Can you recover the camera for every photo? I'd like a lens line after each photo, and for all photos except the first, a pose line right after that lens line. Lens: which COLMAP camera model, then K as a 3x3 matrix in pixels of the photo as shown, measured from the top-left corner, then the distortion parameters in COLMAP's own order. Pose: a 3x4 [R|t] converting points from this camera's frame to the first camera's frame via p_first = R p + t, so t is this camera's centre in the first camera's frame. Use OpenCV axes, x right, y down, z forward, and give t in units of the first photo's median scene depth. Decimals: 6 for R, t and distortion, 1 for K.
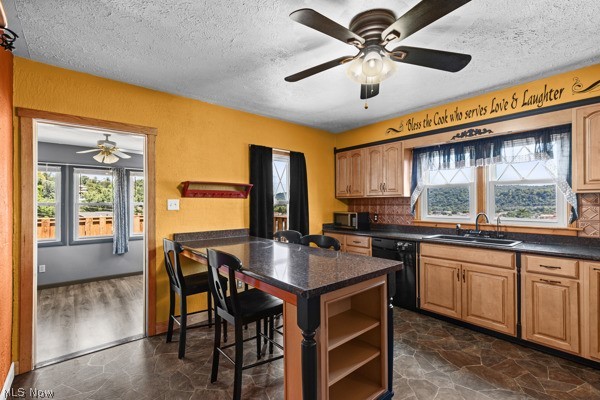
lens RADIAL K [[270.2, 0, 302.9], [0, 270.2, 200.8], [0, 0, 1]] dist [0.000593, 0.000273]
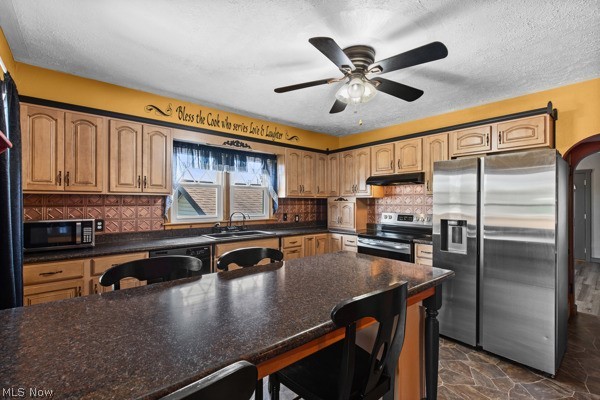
lens RADIAL K [[270.2, 0, 302.4], [0, 270.2, 202.3], [0, 0, 1]] dist [0.000593, 0.000273]
pose [[-0.001845, 0.005890, 0.999981, -0.513436], [-0.010912, 0.999923, -0.005910, 0.006819], [-0.999939, -0.010923, -0.001780, 0.664258]]
